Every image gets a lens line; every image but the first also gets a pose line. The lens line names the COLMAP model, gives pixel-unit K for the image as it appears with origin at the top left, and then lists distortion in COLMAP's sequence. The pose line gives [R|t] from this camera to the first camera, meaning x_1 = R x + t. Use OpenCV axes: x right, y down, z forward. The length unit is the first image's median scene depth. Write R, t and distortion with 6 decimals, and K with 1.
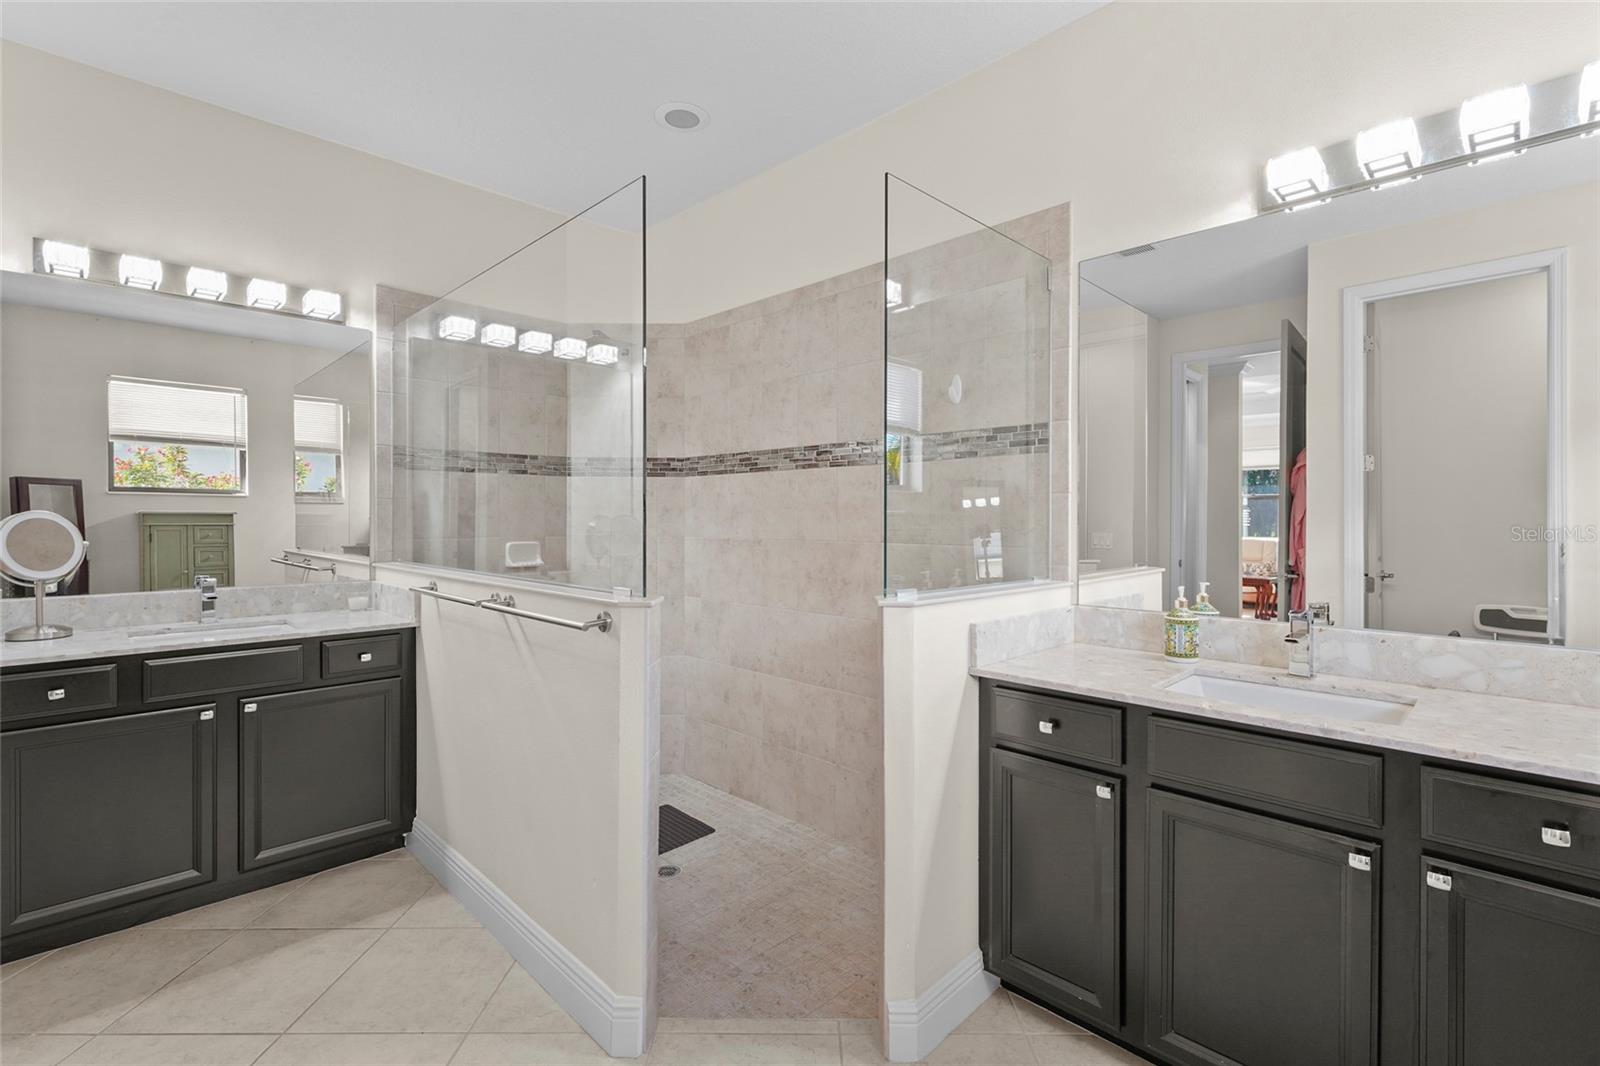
lens RADIAL K [[729.0, 0, 810.7], [0, 729.0, 528.8], [0, 0, 1]] dist [-0.002072, 0.000022]
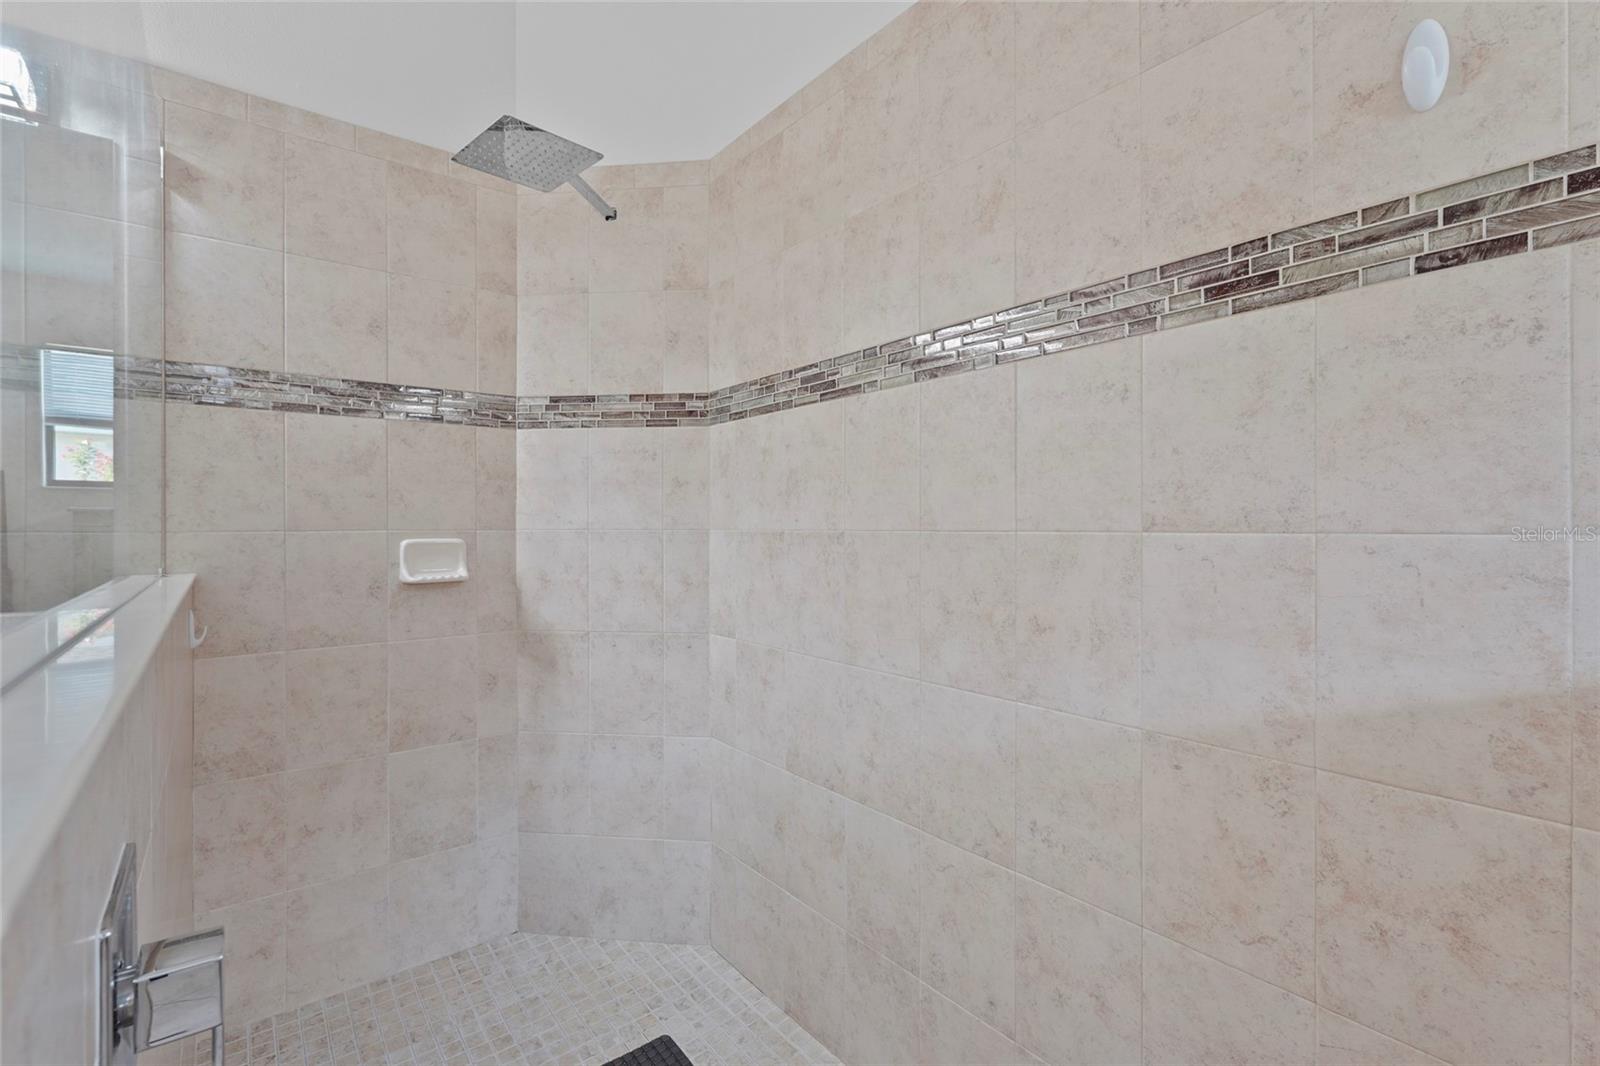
lens RADIAL K [[729.0, 0, 810.7], [0, 729.0, 528.8], [0, 0, 1]] dist [-0.002072, 0.000022]
pose [[0.993537, -0.003487, -0.113455, -0.031180], [0.002167, 0.999929, -0.011753, 0.017687], [0.113488, 0.011431, 0.993474, 0.470455]]
